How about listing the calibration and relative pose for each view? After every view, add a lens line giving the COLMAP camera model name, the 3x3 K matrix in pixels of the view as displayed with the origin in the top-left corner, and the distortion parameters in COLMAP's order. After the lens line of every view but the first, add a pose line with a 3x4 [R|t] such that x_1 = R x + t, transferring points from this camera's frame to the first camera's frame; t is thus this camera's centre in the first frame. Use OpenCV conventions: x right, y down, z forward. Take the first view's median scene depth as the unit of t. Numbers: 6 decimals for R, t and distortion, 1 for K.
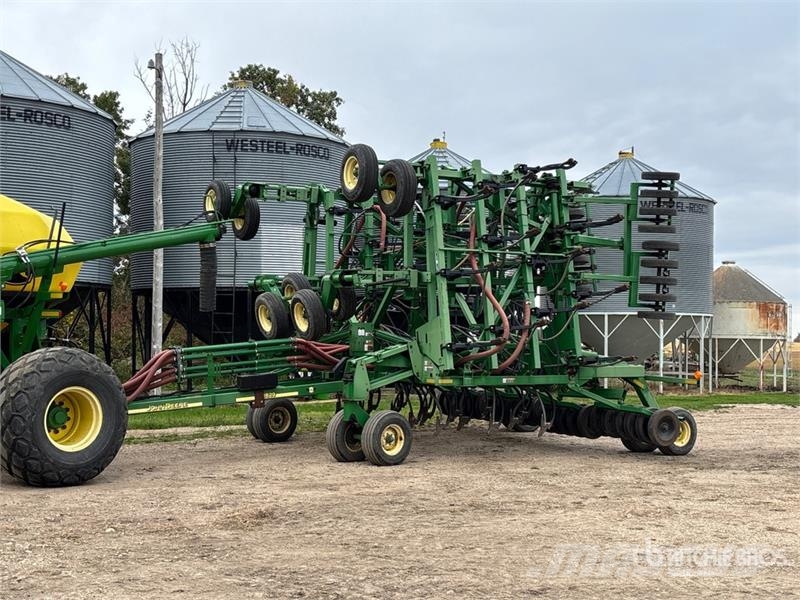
lens RADIAL K [[908.2, 0, 400.0], [0, 908.2, 300.0], [0, 0, 1]] dist [0.174639, -0.482347]
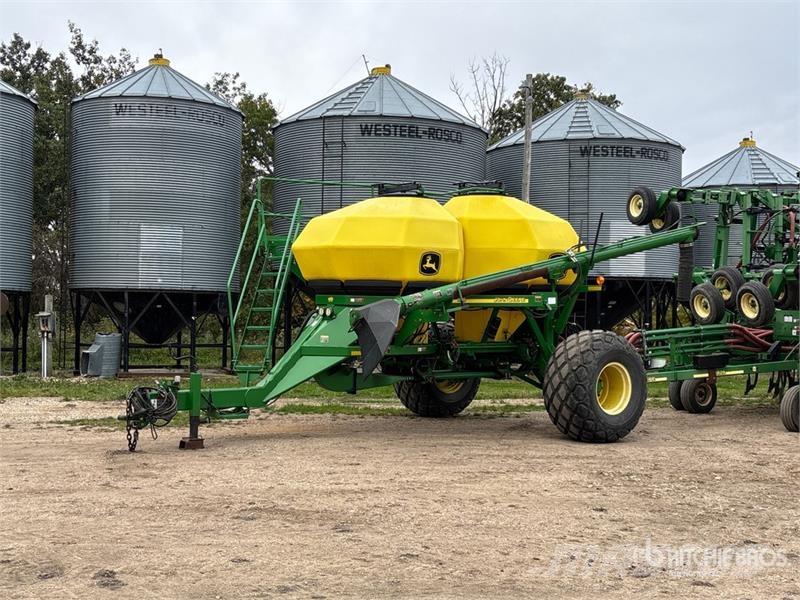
lens RADIAL K [[861.5, 0, 400.0], [0, 861.5, 300.0], [0, 0, 1]] dist [0.152189, -0.380877]
pose [[0.988643, 0.004121, -0.150228, -0.368706], [-0.001038, 0.999787, 0.020596, -0.010412], [0.150281, -0.020207, 0.988437, -0.152418]]
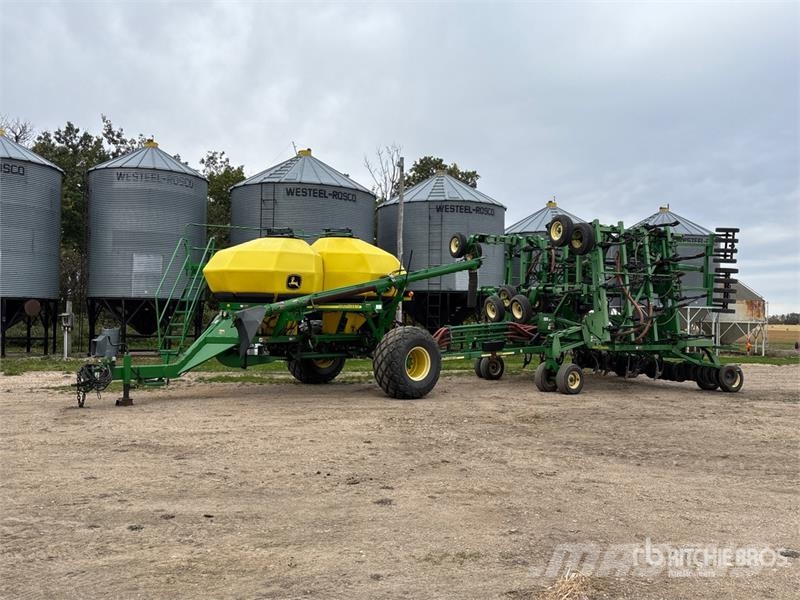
lens RADIAL K [[583.8, 0, 404.1], [0, 583.8, 298.0], [0, 0, 1]] dist [0.063817, -0.089114]
pose [[0.995412, 0.006518, -0.095455, -0.214090], [-0.005722, 0.999947, 0.008614, -0.013730], [0.095506, -0.008029, 0.995397, -0.159749]]
